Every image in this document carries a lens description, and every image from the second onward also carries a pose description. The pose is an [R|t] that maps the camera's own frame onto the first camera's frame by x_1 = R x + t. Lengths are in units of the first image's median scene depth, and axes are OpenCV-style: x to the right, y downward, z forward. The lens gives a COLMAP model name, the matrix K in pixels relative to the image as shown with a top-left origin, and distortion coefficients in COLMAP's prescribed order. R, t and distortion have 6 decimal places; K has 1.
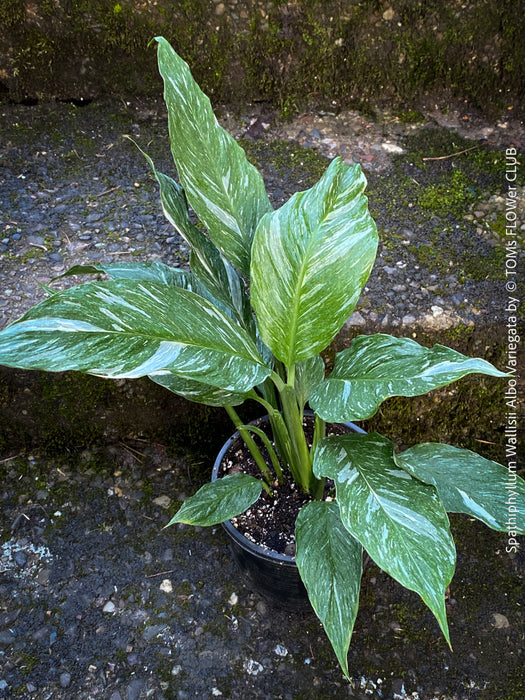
lens RADIAL K [[951.1, 0, 274.9], [0, 951.1, 349.3], [0, 0, 1]] dist [0.025508, 0.000000]
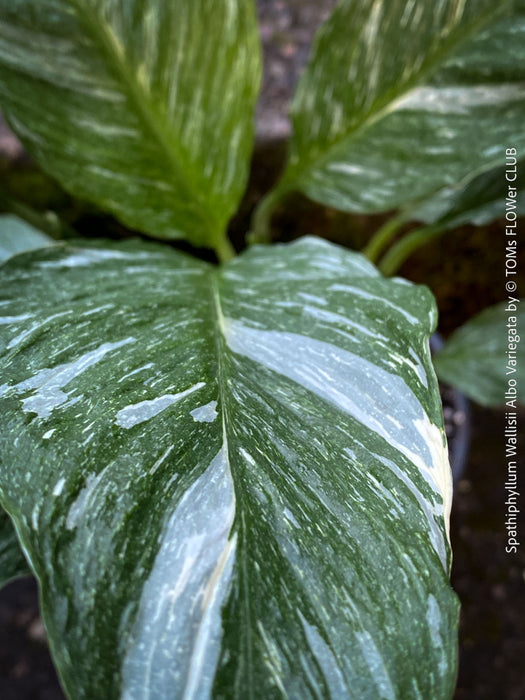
lens RADIAL K [[953.7, 0, 263.1], [0, 953.7, 352.0], [0, 0, 1]] dist [0.055561, 0.000000]
pose [[0.988051, -0.005740, -0.154020, 0.052619], [0.035165, 0.981345, 0.189012, -0.004129], [0.150062, -0.192169, 0.969821, 0.455291]]
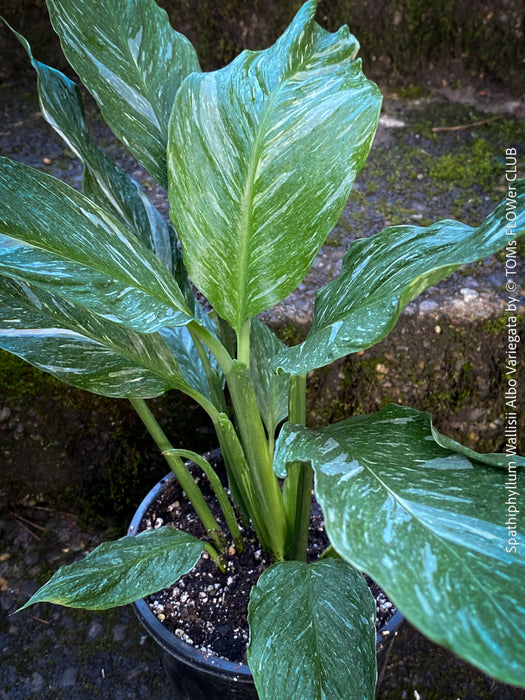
lens RADIAL K [[951.1, 0, 282.3], [0, 951.1, 348.3], [0, 0, 1]] dist [0.025508, 0.000000]
pose [[0.999656, -0.022869, 0.012823, 0.027322], [0.024512, 0.988763, -0.147470, 0.094898], [-0.009307, 0.147734, 0.988983, 0.334330]]
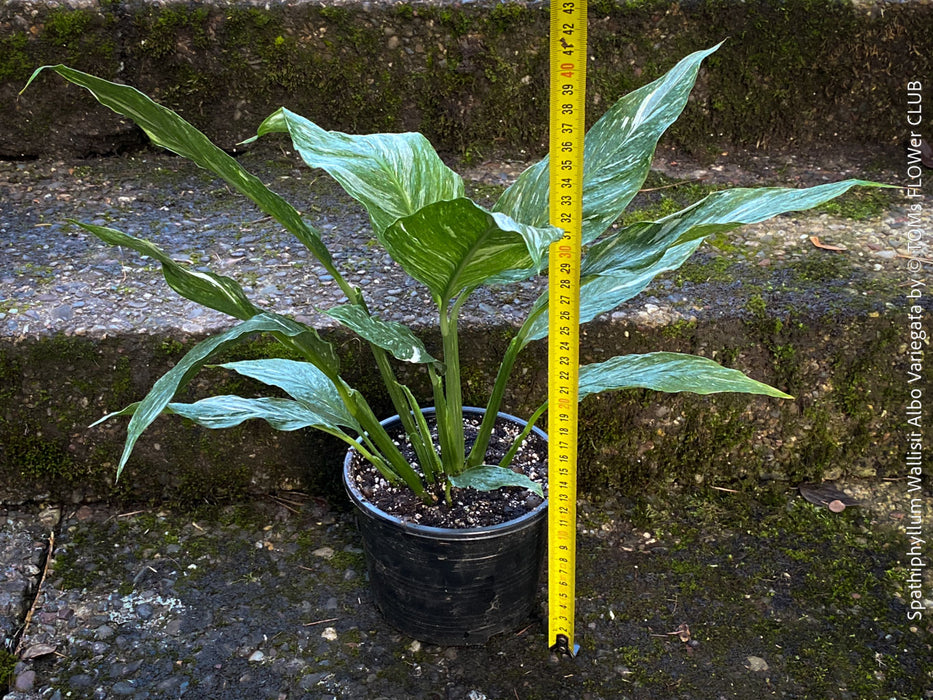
lens RADIAL K [[1267.7, 0, 460.6], [0, 1267.7, 324.9], [0, 0, 1]] dist [0.025508, 0.000000]
pose [[0.999822, -0.016066, 0.009858, -0.011753], [0.018313, 0.951801, -0.306170, 0.318059], [-0.004464, 0.306296, 0.951926, -0.073070]]
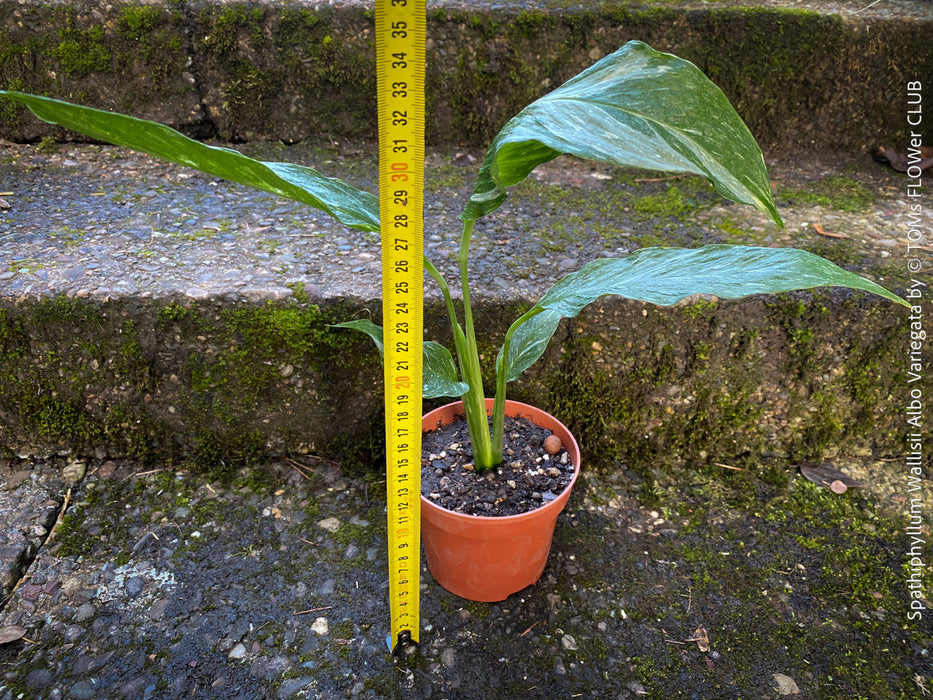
lens RADIAL K [[733.3, 0, 473.9], [0, 733.3, 339.5], [0, 0, 1]] dist [-0.033378, 0.034960]
pose [[0.999733, 0.015302, -0.017340, 0.010444], [-0.019139, 0.968337, -0.248913, 0.166981], [0.012982, 0.249178, 0.968371, 0.390182]]
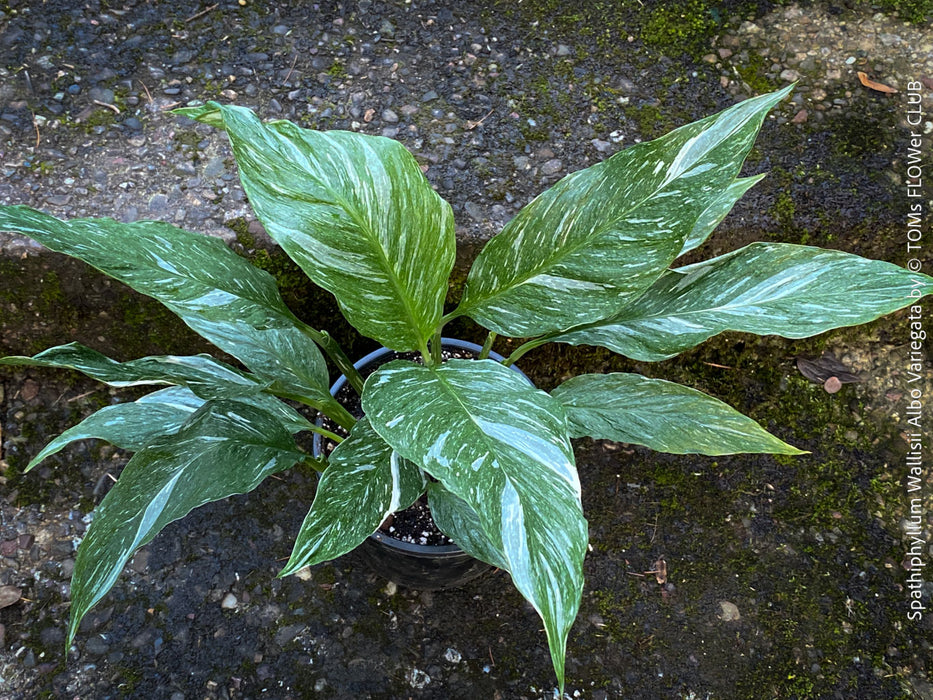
lens RADIAL K [[1267.7, 0, 490.5], [0, 1267.7, 344.5], [0, 0, 1]] dist [0.025508, 0.000000]
pose [[0.998488, -0.003820, 0.054836, -0.017691], [-0.008294, 0.975692, 0.218989, -0.152647], [-0.054339, -0.219113, 0.974185, 0.029642]]
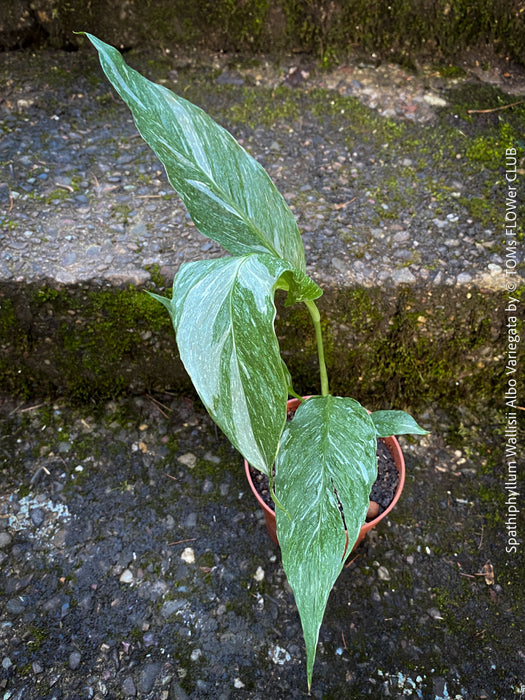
lens RADIAL K [[689.0, 0, 255.2], [0, 689.0, 348.8], [0, 0, 1]] dist [-0.018470, 0.000000]
pose [[0.998573, 0.037649, -0.037870, -0.029392], [-0.034561, 0.996265, 0.079132, -0.009264], [0.040708, -0.077710, 0.996145, 0.334876]]
